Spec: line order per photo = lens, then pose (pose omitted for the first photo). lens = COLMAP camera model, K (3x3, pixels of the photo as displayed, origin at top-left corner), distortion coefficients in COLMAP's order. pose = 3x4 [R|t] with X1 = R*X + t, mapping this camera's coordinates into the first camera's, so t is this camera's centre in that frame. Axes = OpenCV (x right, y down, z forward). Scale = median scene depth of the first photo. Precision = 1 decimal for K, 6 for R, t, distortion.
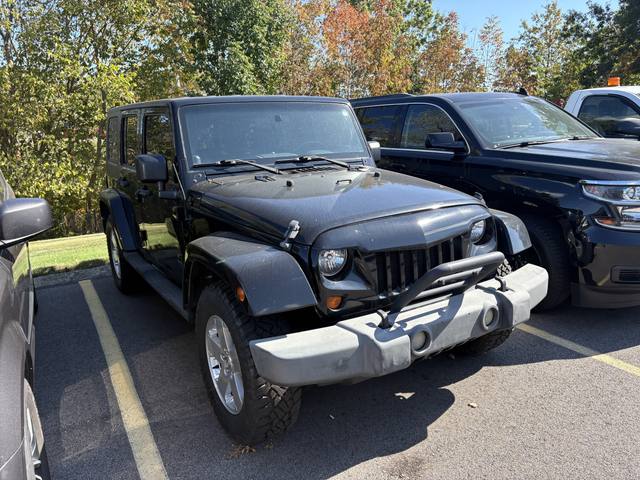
lens RADIAL K [[501.0, 0, 320.0], [0, 501.0, 240.0], [0, 0, 1]] dist [0.028303, -0.003010]
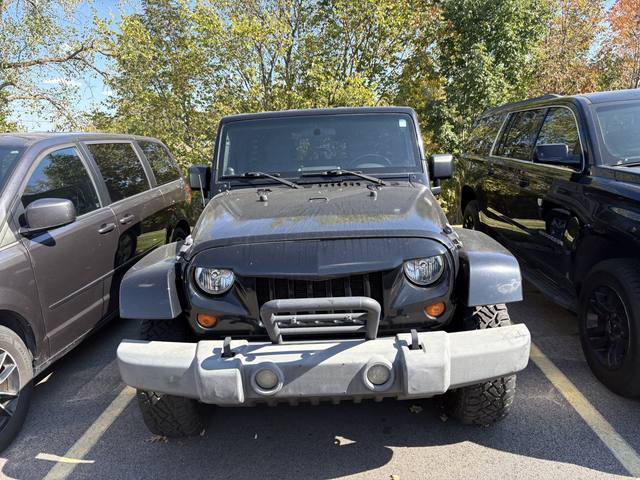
lens RADIAL K [[496.6, 0, 320.0], [0, 496.6, 240.0], [0, 0, 1]] dist [0.025830, -0.001938]
pose [[0.835174, 0.105846, -0.539705, 0.528490], [-0.107492, 0.993796, 0.028561, -0.063840], [0.539380, 0.034161, 0.841369, 0.195280]]
